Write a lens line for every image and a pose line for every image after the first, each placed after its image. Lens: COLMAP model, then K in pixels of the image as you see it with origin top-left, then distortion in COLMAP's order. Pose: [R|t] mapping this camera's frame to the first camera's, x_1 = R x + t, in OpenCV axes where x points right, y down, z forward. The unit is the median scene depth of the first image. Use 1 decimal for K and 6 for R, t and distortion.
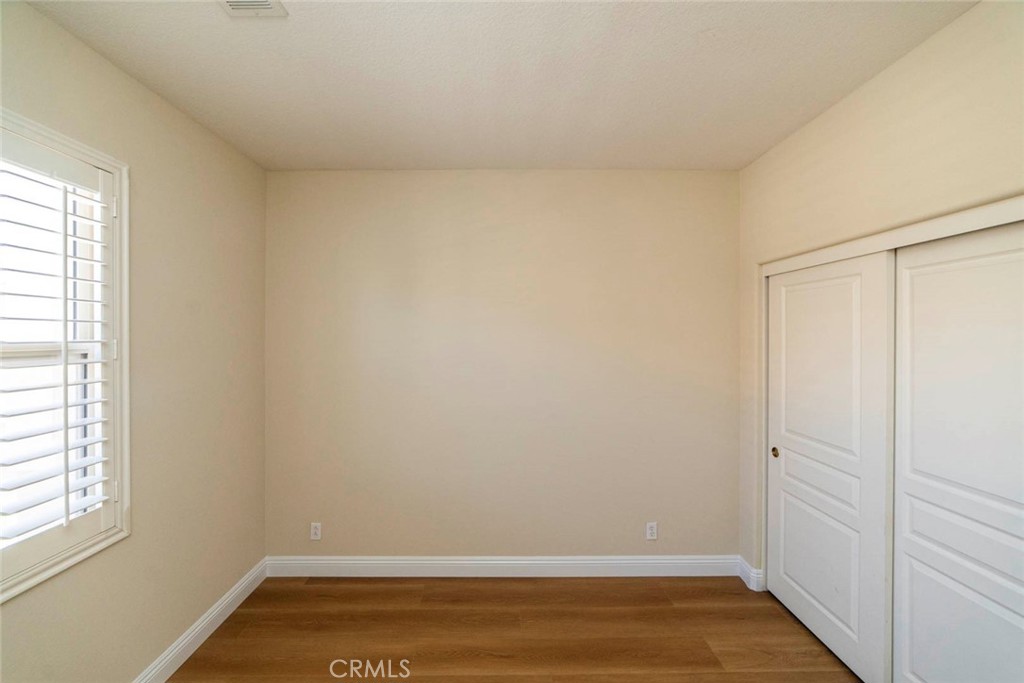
lens RADIAL K [[399.5, 0, 509.4], [0, 399.5, 339.2], [0, 0, 1]] dist [-0.004003, 0.000406]
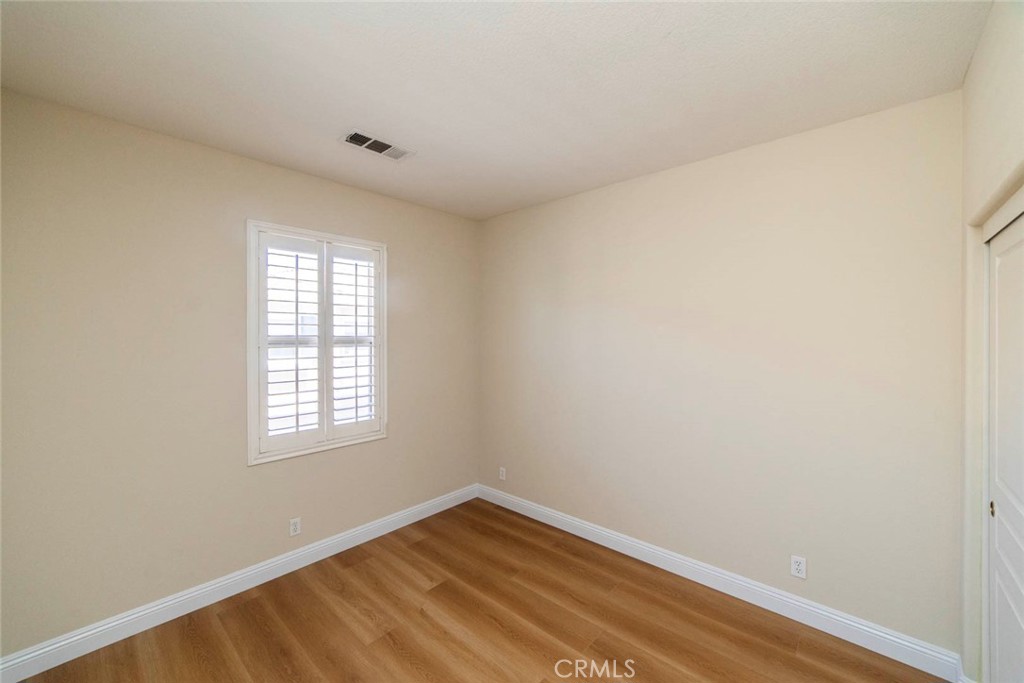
lens RADIAL K [[399.5, 0, 510.4], [0, 399.5, 336.9], [0, 0, 1]] dist [-0.004003, 0.000406]
pose [[0.746749, 0.005108, -0.665087, 0.530867], [-0.005272, 0.999985, 0.001762, 0.001426], [0.665085, 0.002191, 0.746764, -0.028280]]
